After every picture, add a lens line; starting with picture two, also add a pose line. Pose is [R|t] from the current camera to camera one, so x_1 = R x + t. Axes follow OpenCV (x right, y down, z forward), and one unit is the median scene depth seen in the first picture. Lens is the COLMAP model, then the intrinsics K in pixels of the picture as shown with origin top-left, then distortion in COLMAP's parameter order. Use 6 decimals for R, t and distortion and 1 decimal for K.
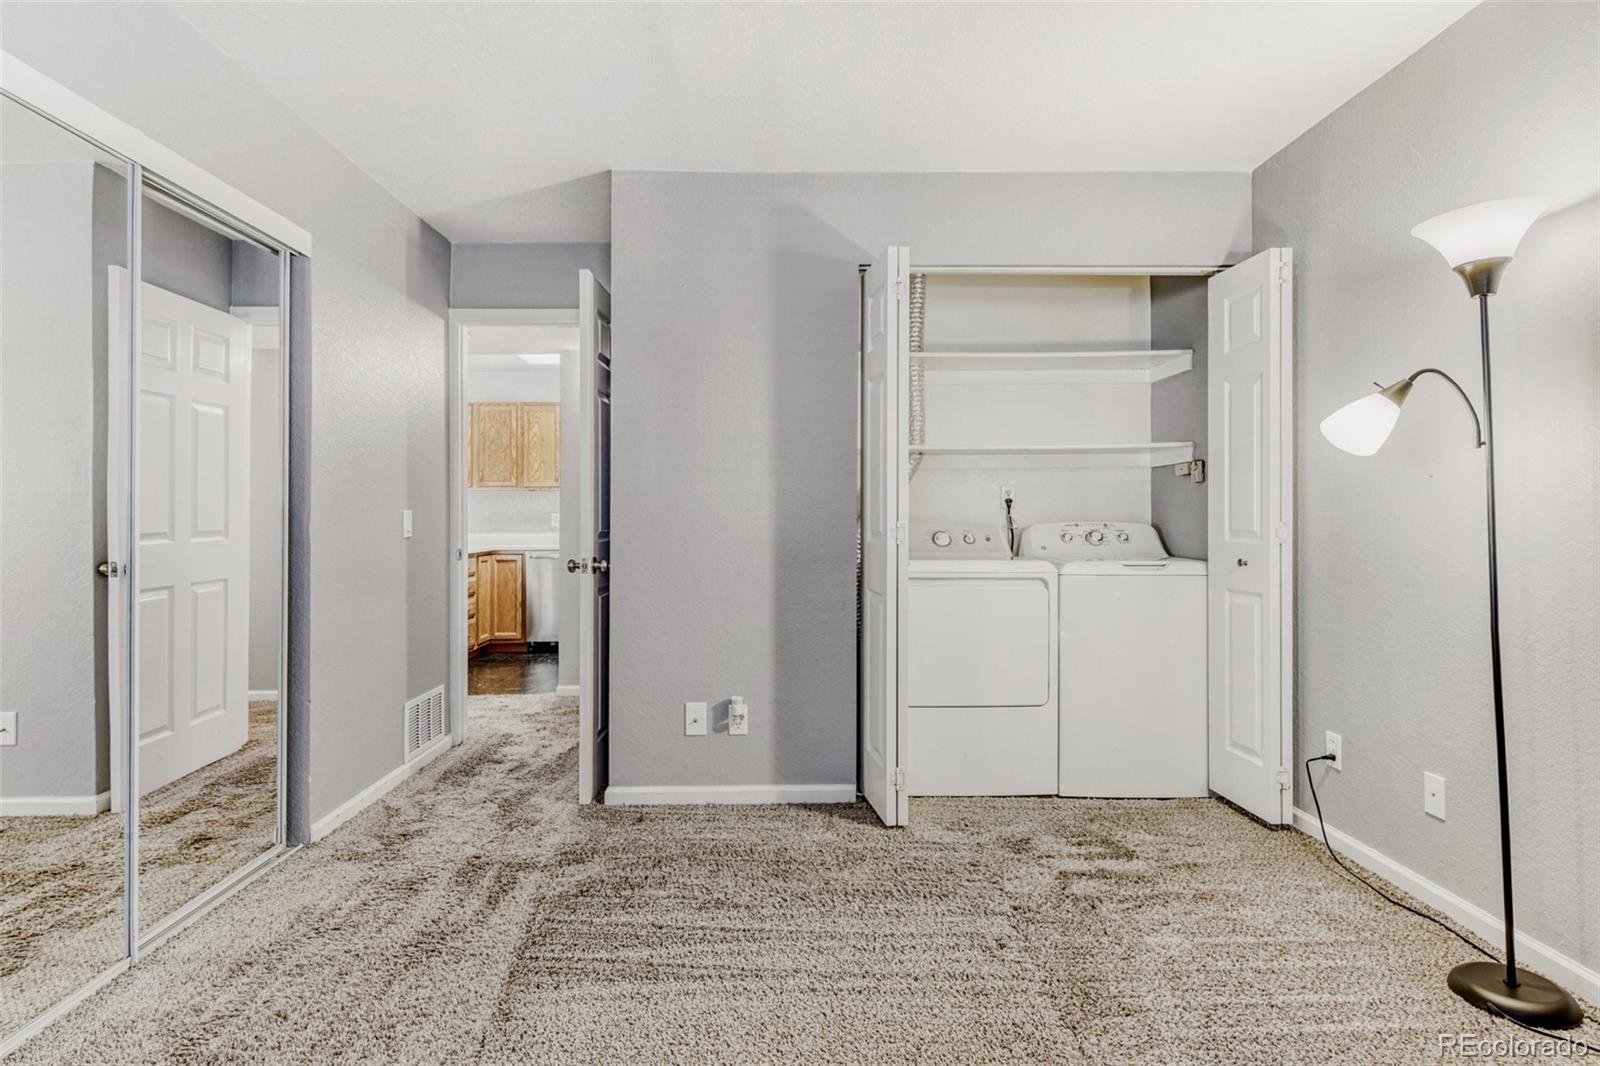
lens RADIAL K [[820.8, 0, 798.5], [0, 820.8, 515.9], [0, 0, 1]] dist [0.007540, -0.001182]
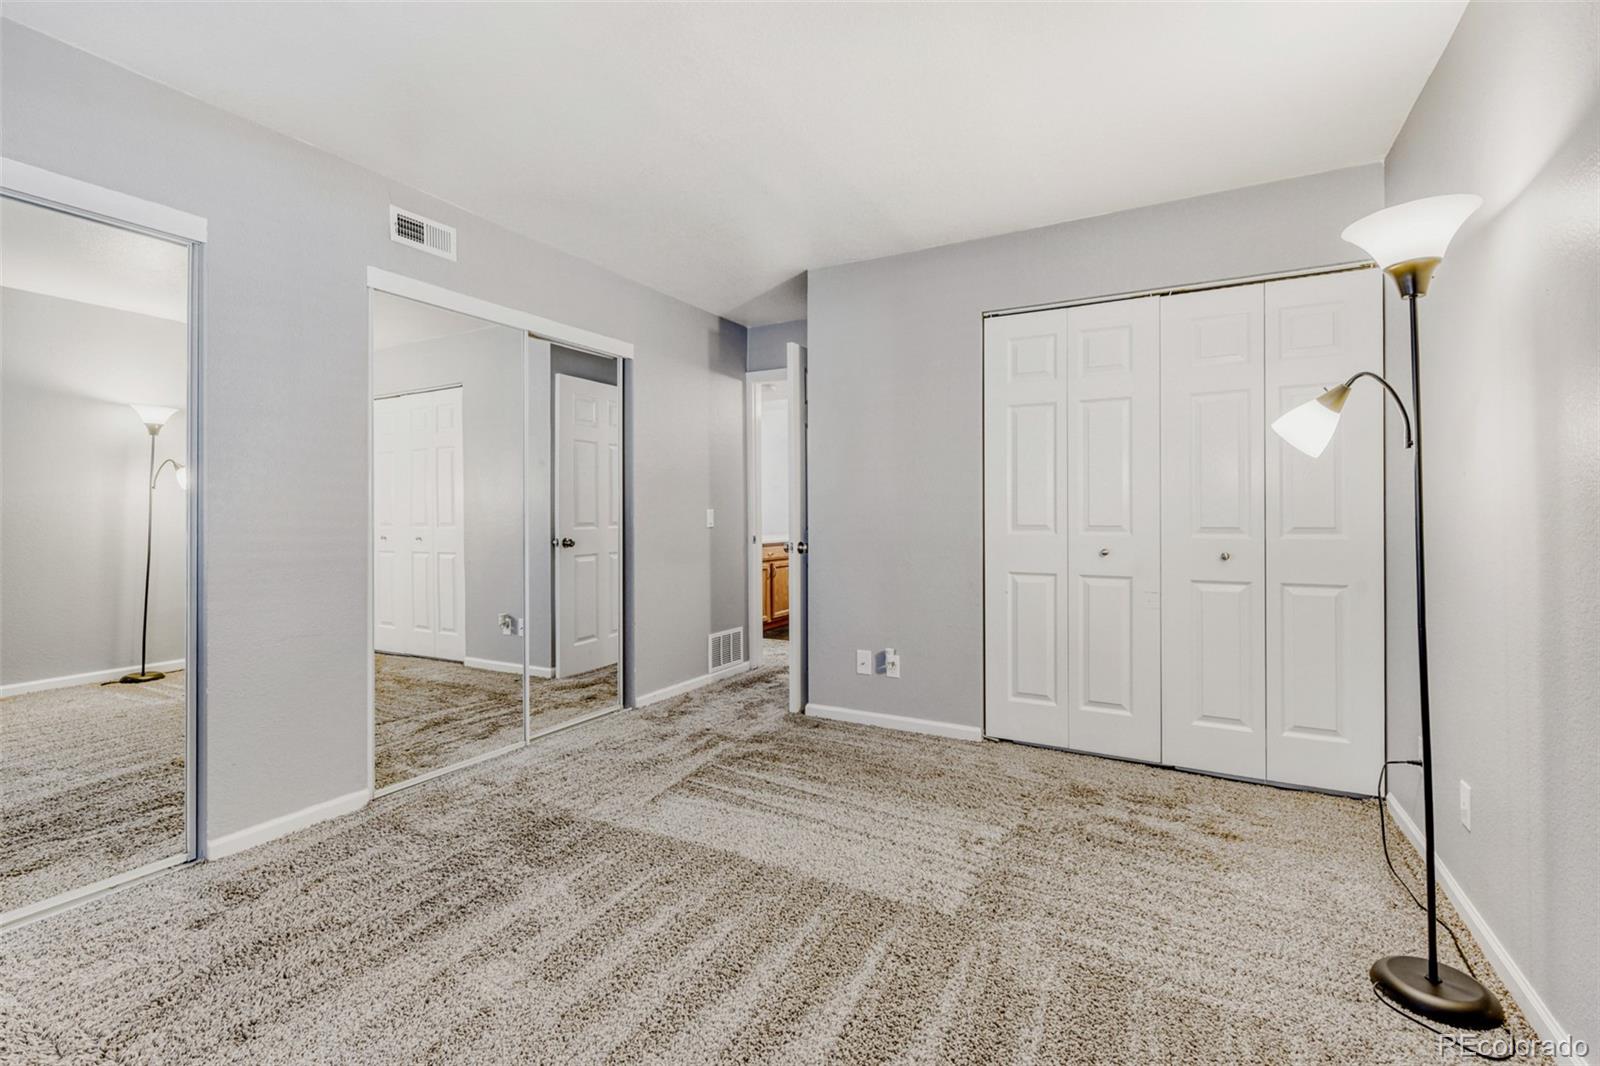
lens RADIAL K [[709.1, 0, 796.9], [0, 709.1, 525.8], [0, 0, 1]] dist [0.002006, -0.000761]
pose [[0.867772, 0.011363, -0.496832, 0.409295], [-0.003146, 0.999844, 0.017374, 0.000034], [0.496952, -0.013514, 0.867673, -0.085953]]
